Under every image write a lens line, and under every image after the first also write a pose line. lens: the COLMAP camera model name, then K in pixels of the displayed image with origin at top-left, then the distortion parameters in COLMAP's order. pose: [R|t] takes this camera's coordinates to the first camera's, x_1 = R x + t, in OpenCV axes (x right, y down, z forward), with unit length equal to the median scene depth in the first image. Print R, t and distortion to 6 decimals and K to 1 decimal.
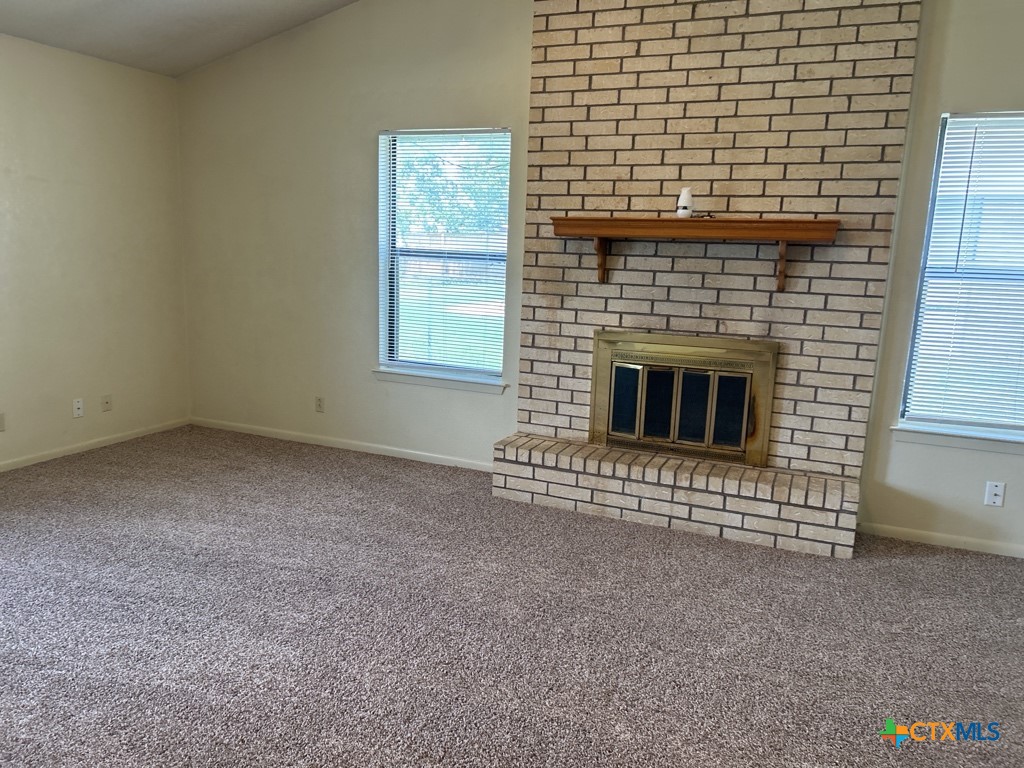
lens RADIAL K [[770.6, 0, 507.4], [0, 770.6, 395.4], [0, 0, 1]] dist [0.062787, -0.076813]
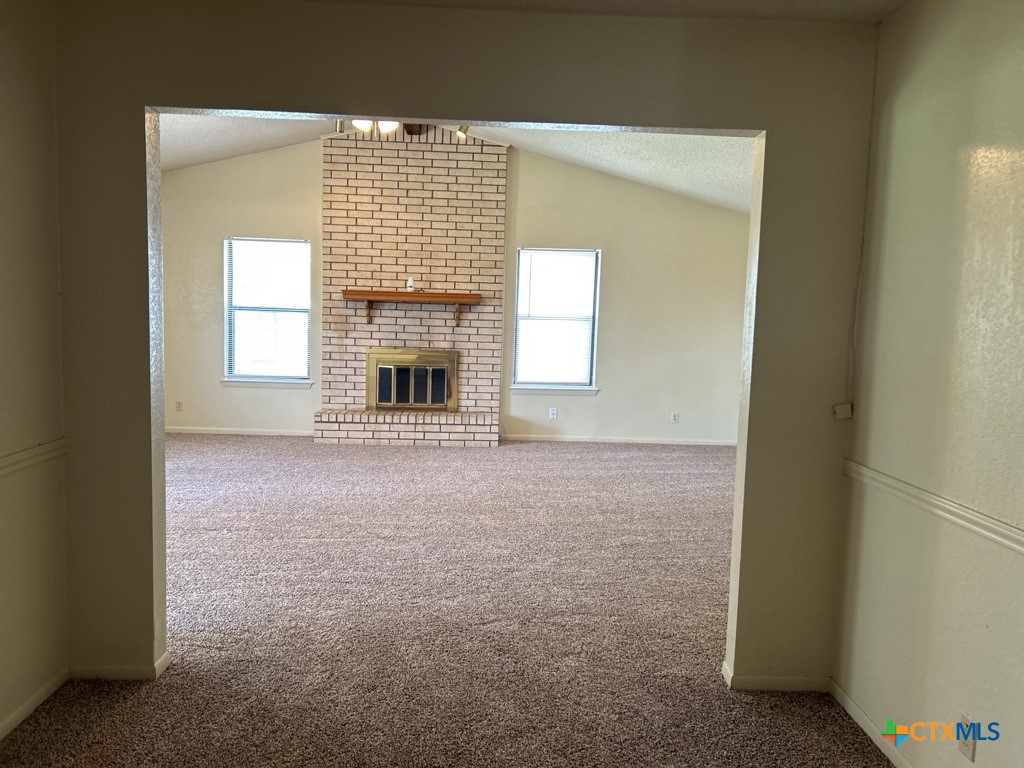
lens RADIAL K [[770.6, 0, 507.4], [0, 770.6, 395.4], [0, 0, 1]] dist [0.062787, -0.076813]
pose [[0.908569, -0.055604, 0.414018, -0.381892], [0.080115, 0.995898, -0.042061, 0.143778], [-0.409981, 0.071384, 0.909297, -0.897284]]
